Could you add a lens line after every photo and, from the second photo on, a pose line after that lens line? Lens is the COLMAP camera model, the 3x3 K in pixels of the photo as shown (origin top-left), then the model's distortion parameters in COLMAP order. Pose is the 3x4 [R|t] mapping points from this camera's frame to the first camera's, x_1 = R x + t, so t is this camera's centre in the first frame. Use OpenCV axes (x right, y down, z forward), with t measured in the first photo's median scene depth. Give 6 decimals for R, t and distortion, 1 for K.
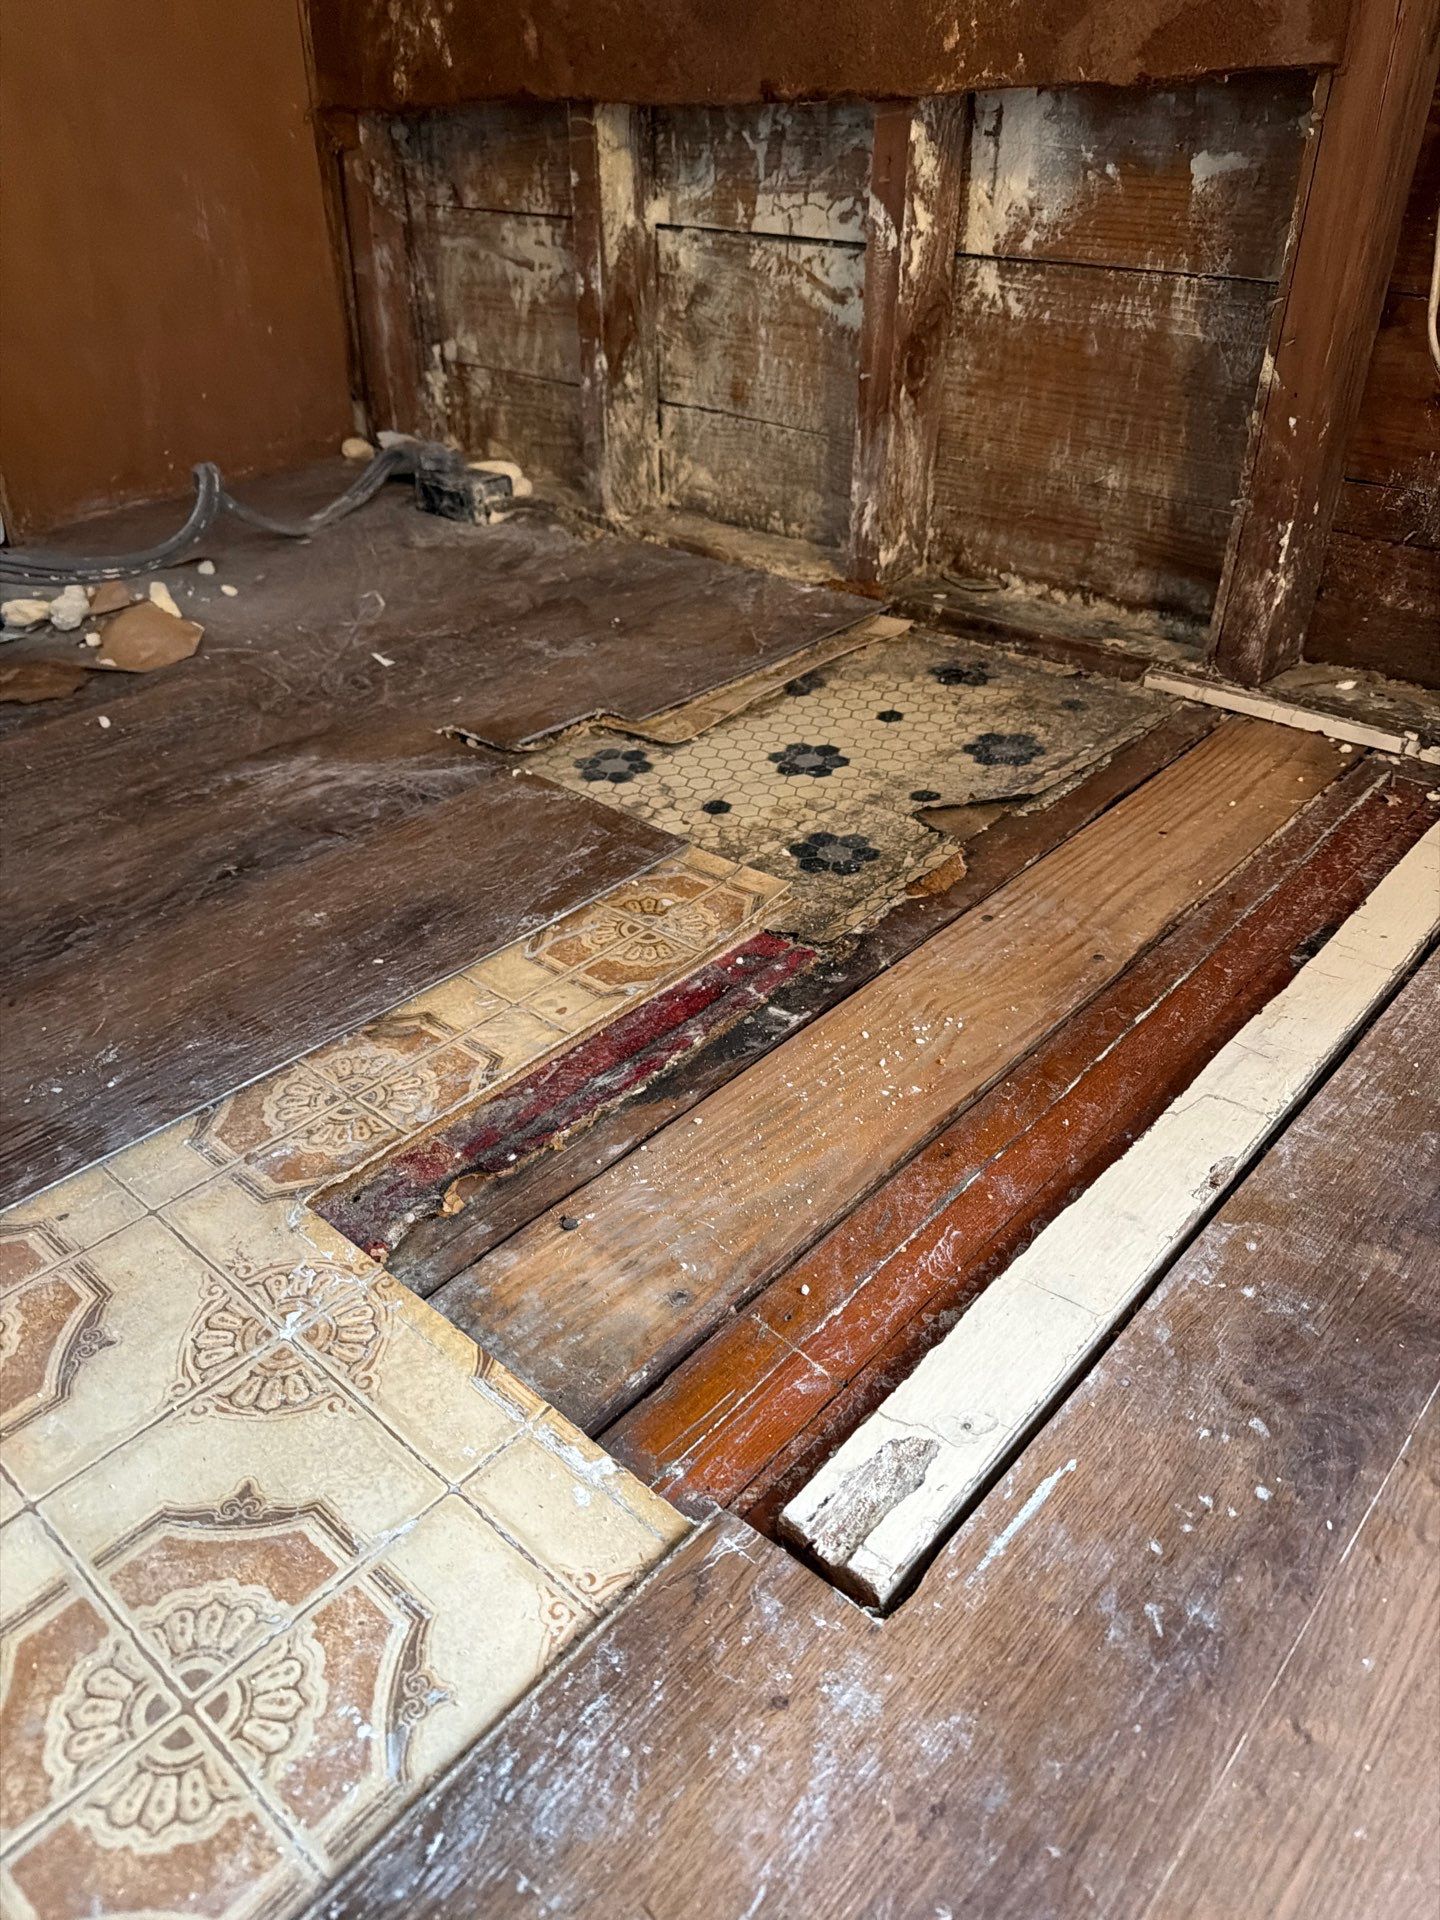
lens RADIAL K [[1374.8, 0, 717.1], [0, 1374.8, 944.6], [0, 0, 1]] dist [0.075997, -0.139130]
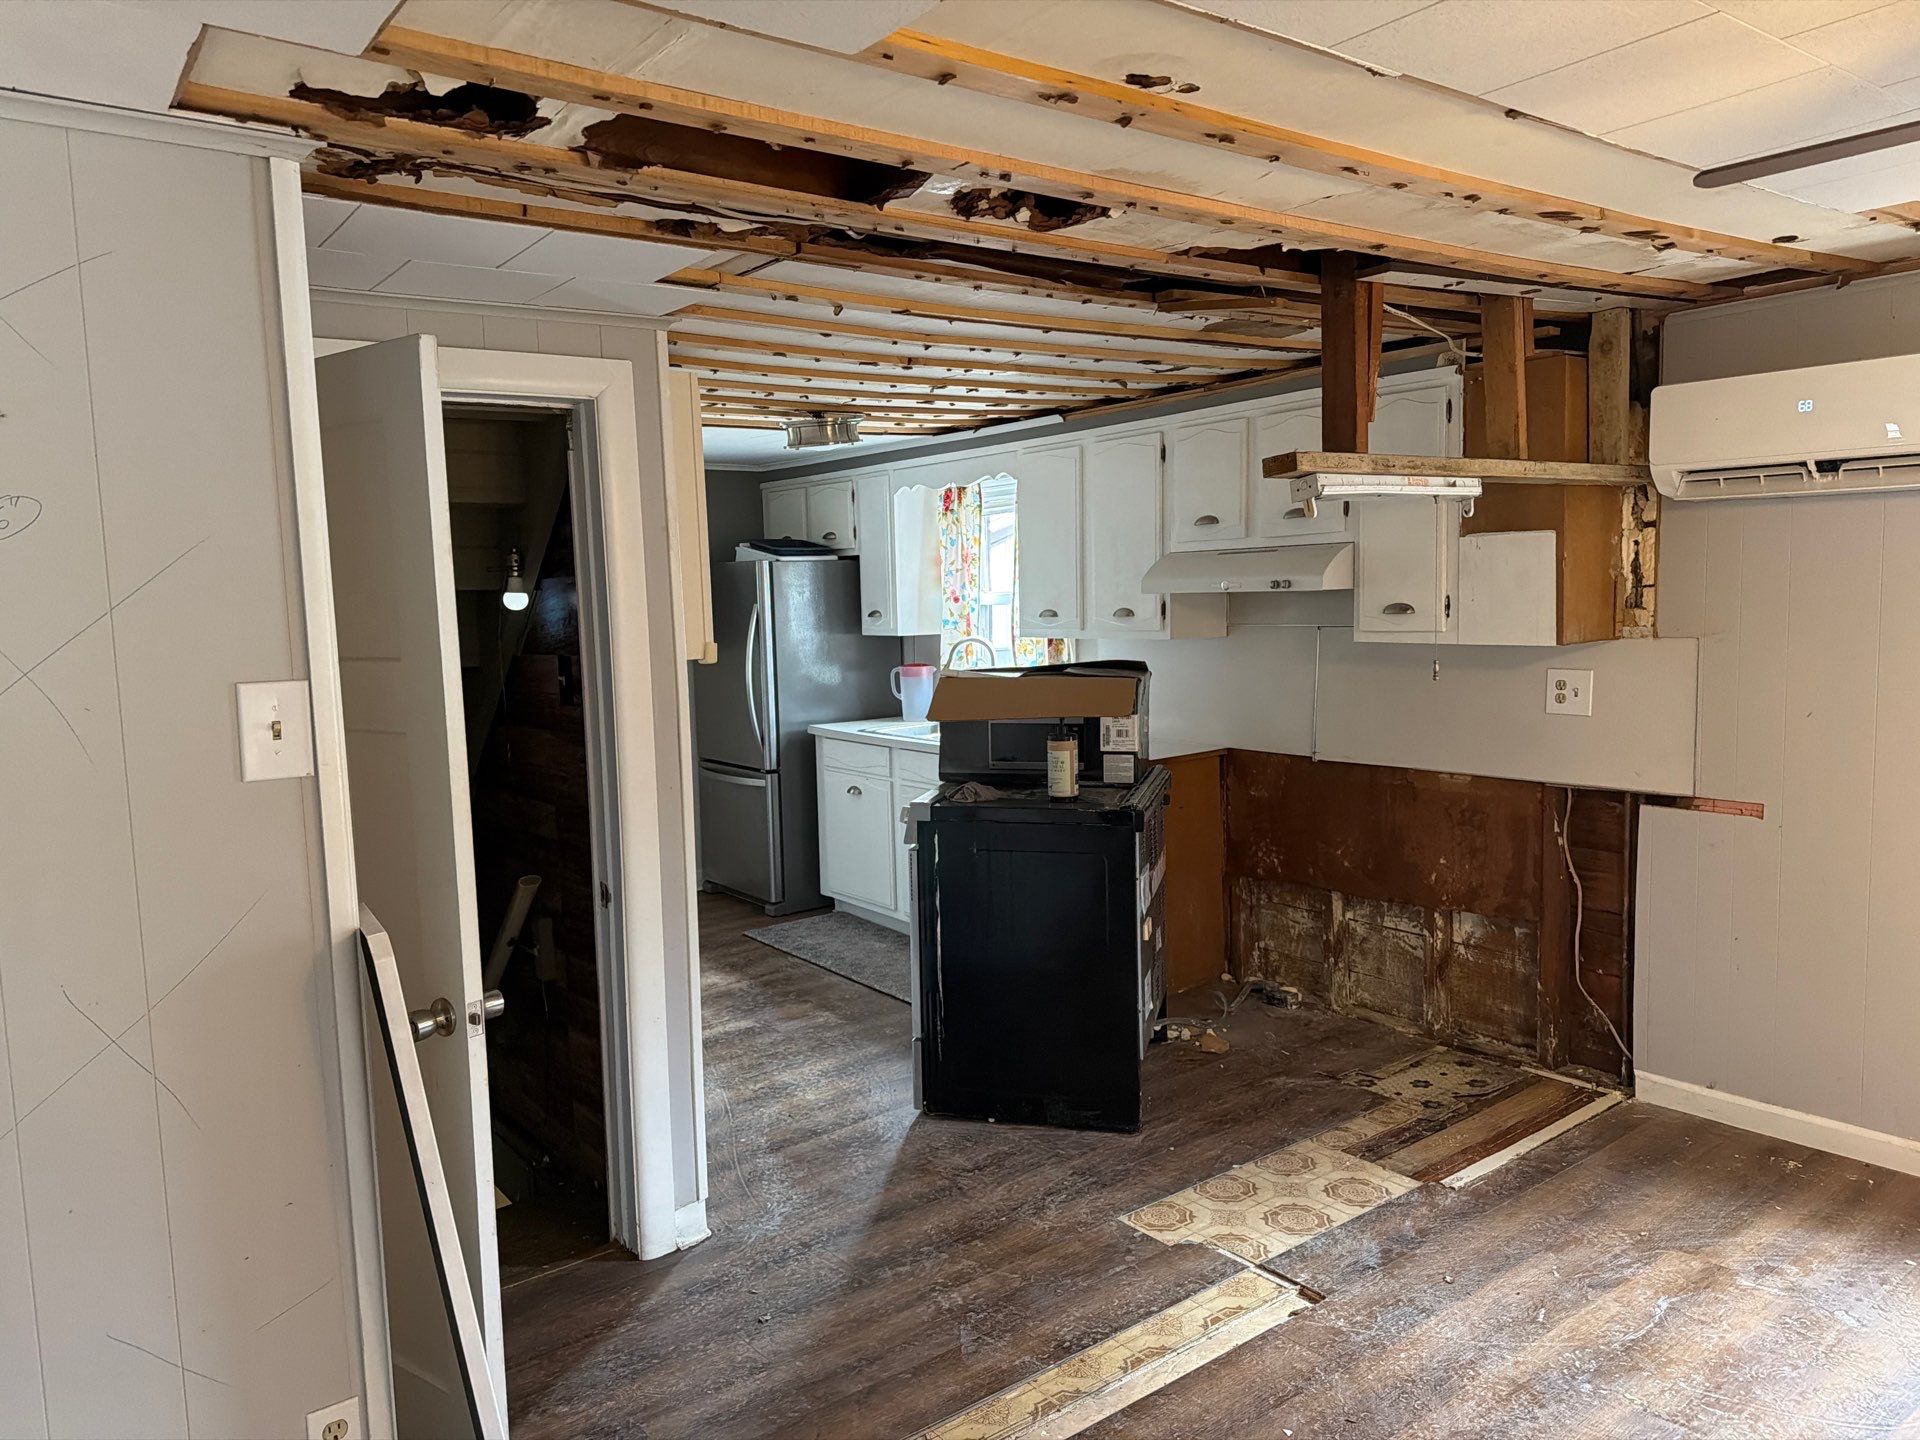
lens RADIAL K [[1331.0, 0, 956.2], [0, 1331.0, 721.0], [0, 0, 1]] dist [0.121913, -0.207106]
pose [[0.979990, -0.016037, -0.198399, -0.366438], [-0.074190, 0.895495, -0.438845, 0.590072], [0.184703, 0.444783, 0.876386, -2.470722]]
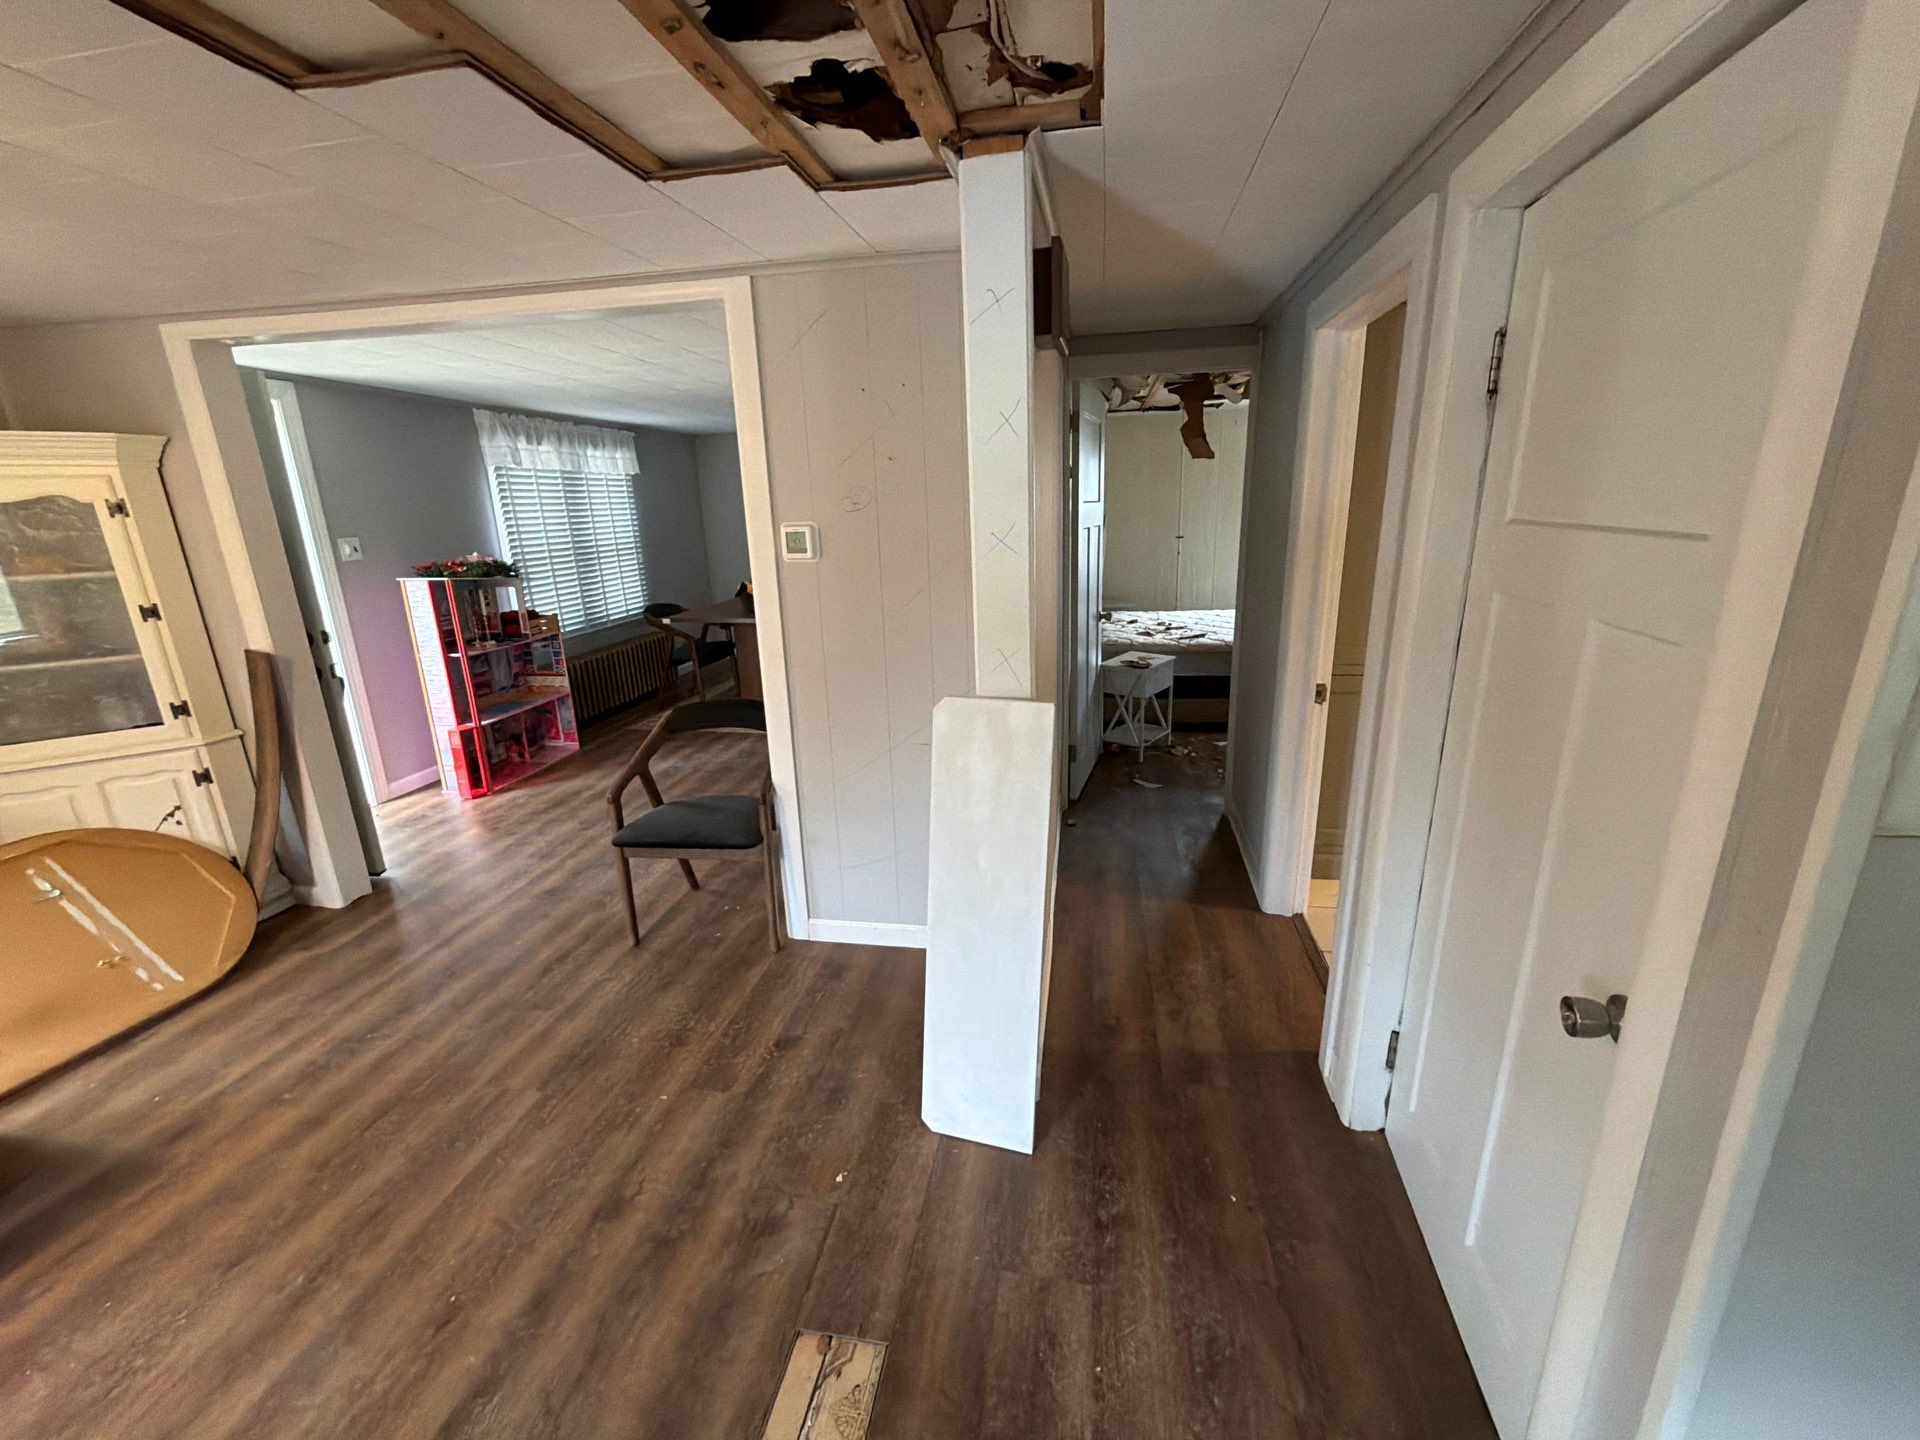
lens RADIAL K [[766.9, 0, 960.0], [0, 766.9, 720.0], [0, 0, 1]] dist [0.000199, 0.000093]
pose [[-0.840739, 0.171209, -0.513659, -0.595218], [-0.266345, 0.695191, 0.667660, -0.668465], [0.471400, 0.698138, -0.538874, -0.447429]]
